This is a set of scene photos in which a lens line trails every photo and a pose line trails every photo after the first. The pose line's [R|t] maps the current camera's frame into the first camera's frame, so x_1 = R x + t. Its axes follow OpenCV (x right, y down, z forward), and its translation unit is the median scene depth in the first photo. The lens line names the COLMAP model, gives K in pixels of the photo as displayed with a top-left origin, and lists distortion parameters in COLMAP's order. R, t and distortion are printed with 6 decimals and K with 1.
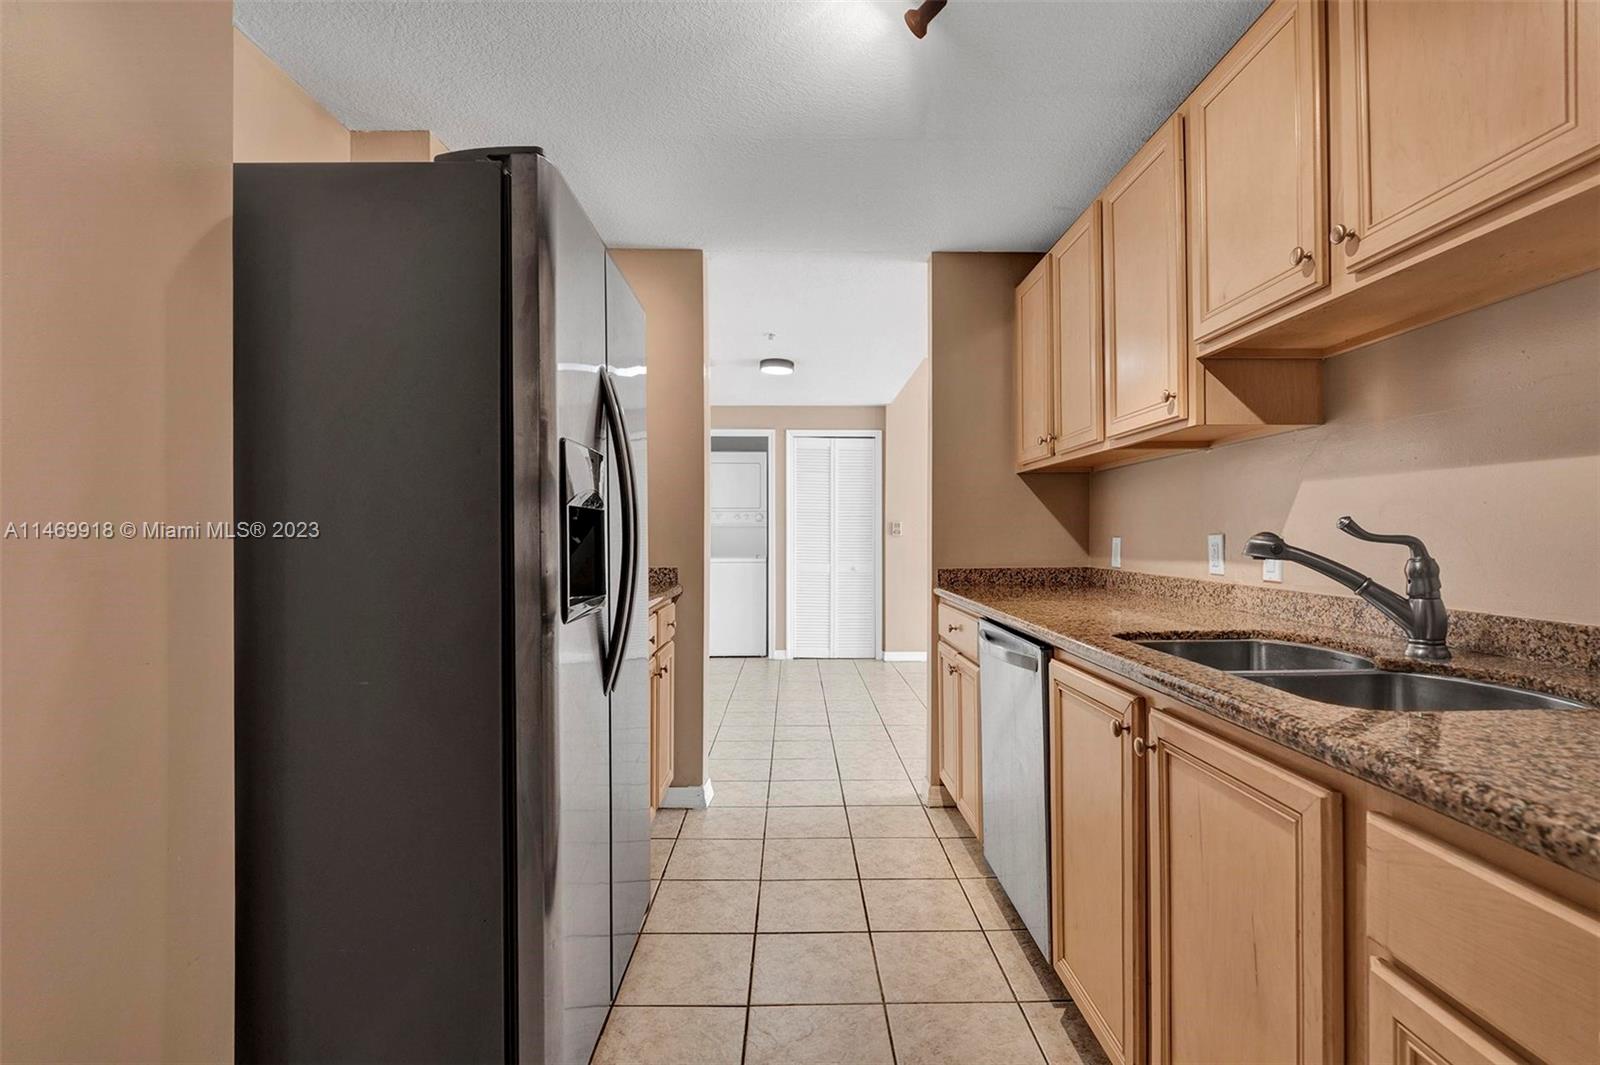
lens RADIAL K [[736.3, 0, 800.0], [0, 736.3, 532.5], [0, 0, 1]] dist [-0.002593, 0.000412]
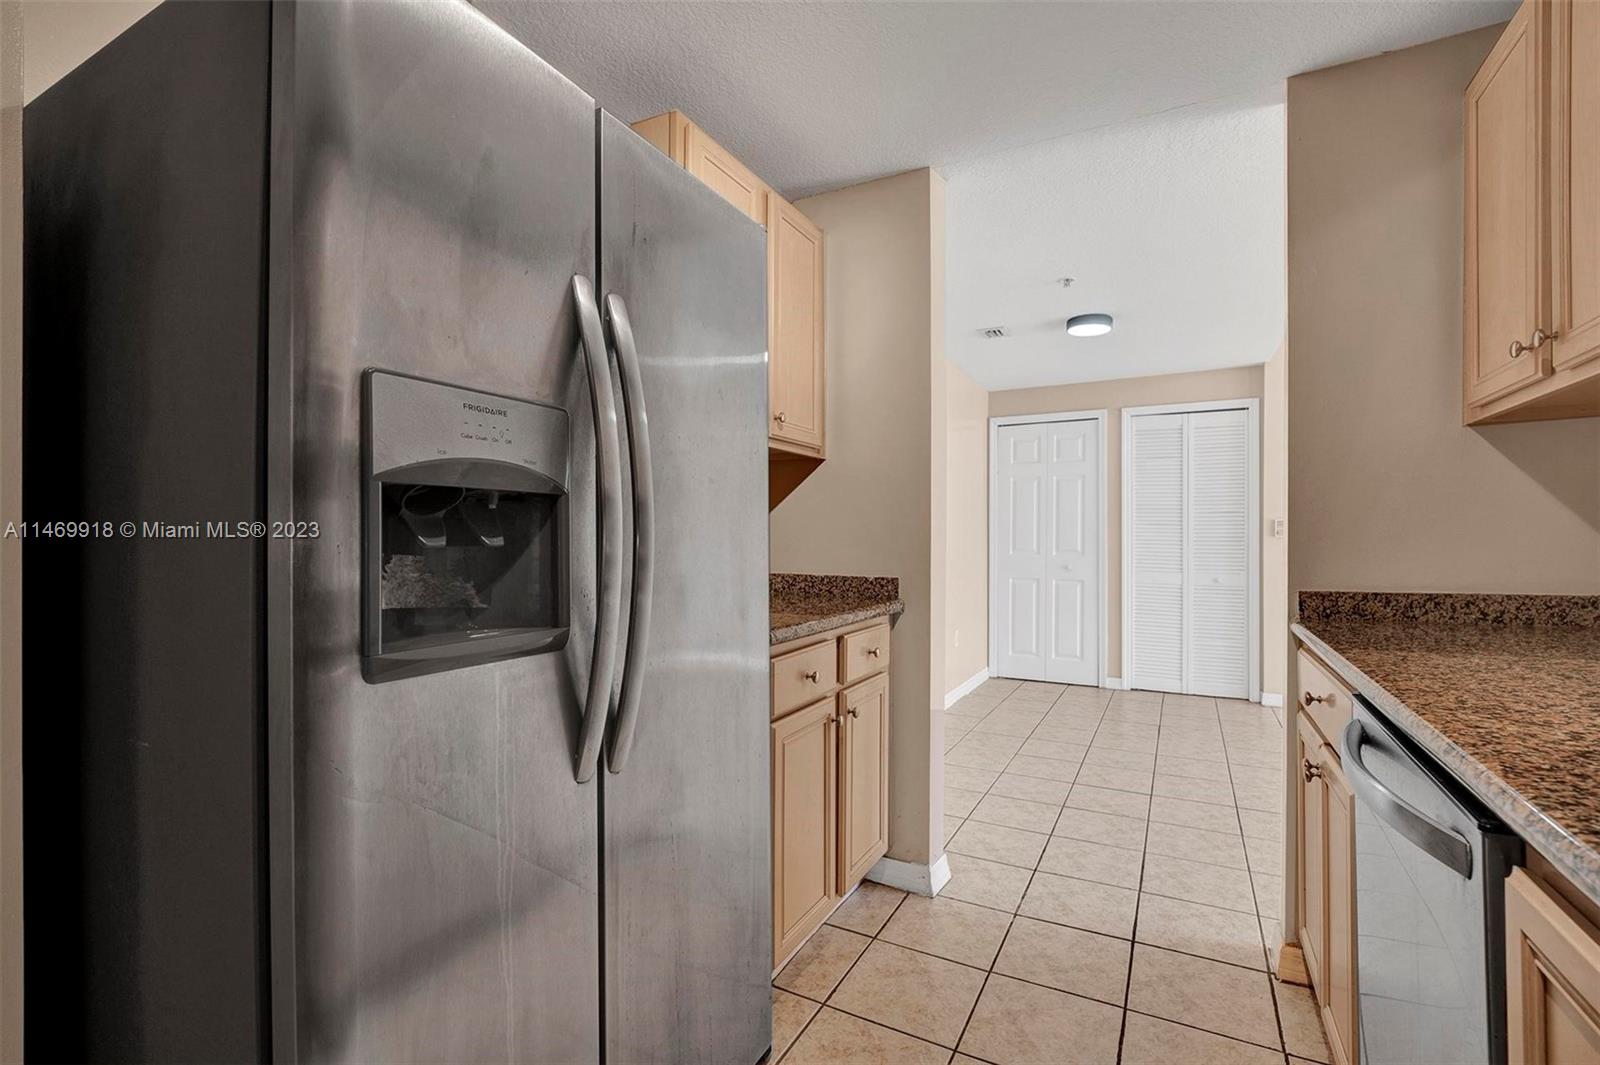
lens RADIAL K [[734.4, 0, 794.8], [0, 734.4, 533.9], [0, 0, 1]] dist [-0.005285, -0.001352]
pose [[0.882961, -0.002457, -0.469441, 0.101660], [0.001436, 0.999996, -0.002531, 0.003158], [0.469445, 0.001561, 0.882960, 0.265543]]
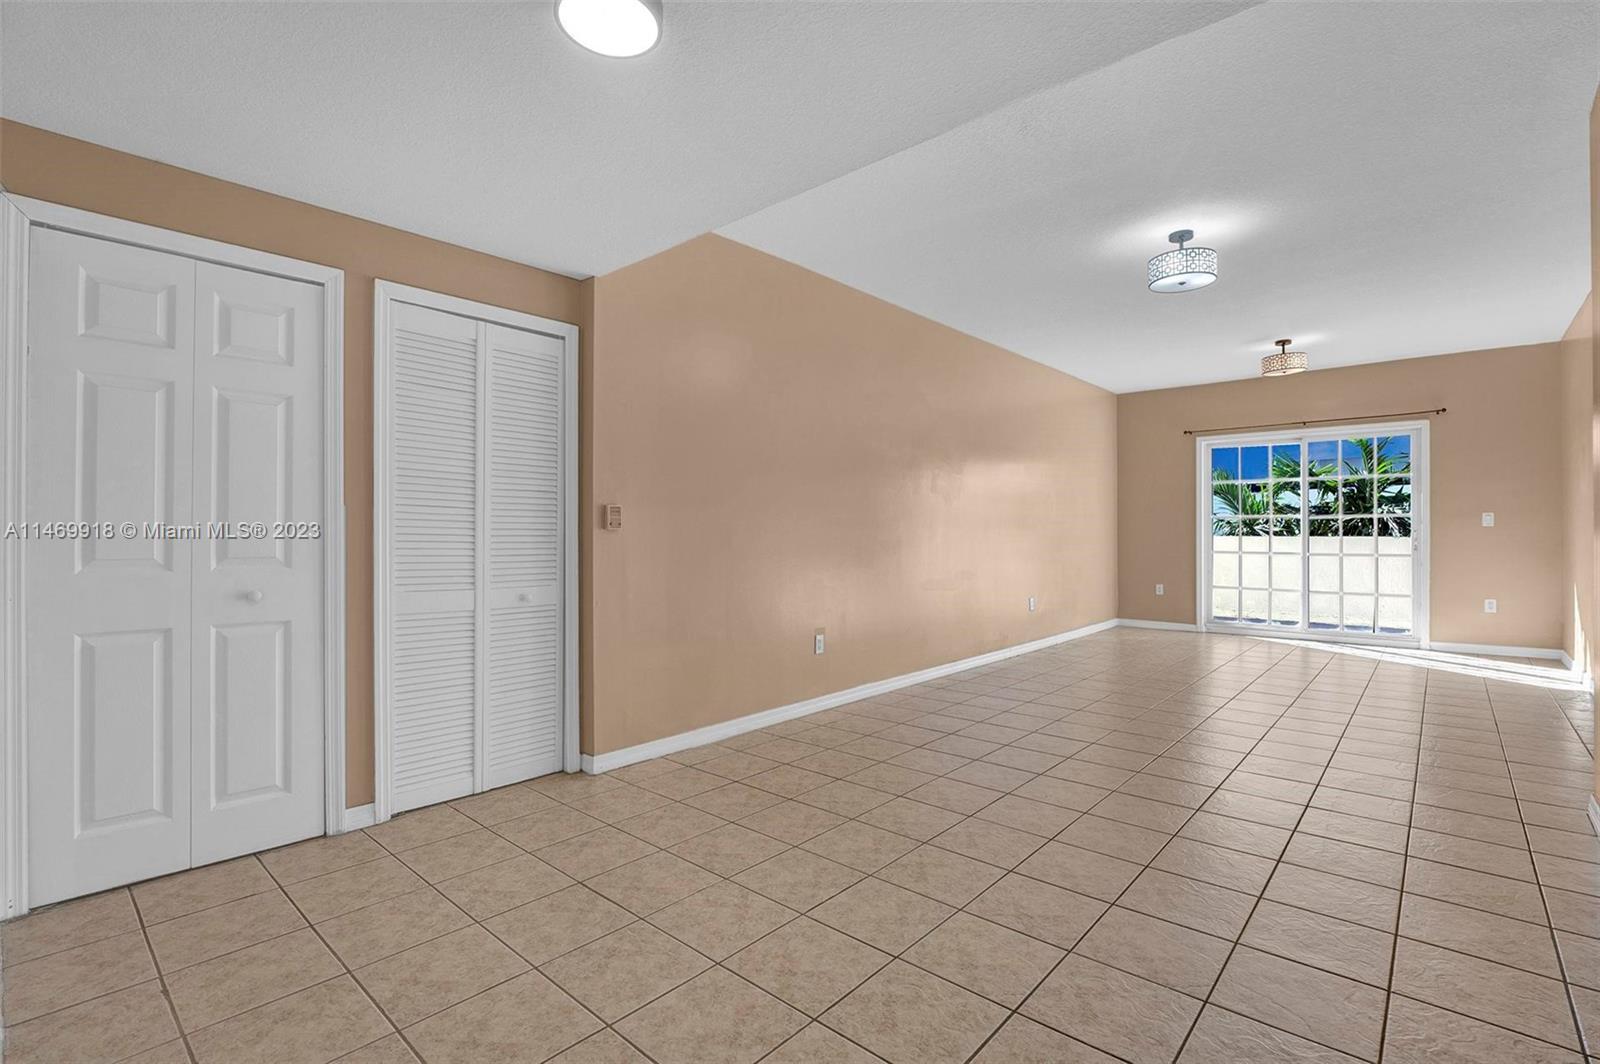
lens RADIAL K [[734.4, 0, 794.8], [0, 734.4, 533.4], [0, 0, 1]] dist [-0.005285, -0.001352]
pose [[0.663271, -0.001582, 0.748377, -0.405836], [-0.000726, 0.999996, 0.002757, 0.010937], [-0.748379, -0.002372, 0.663268, 1.277101]]
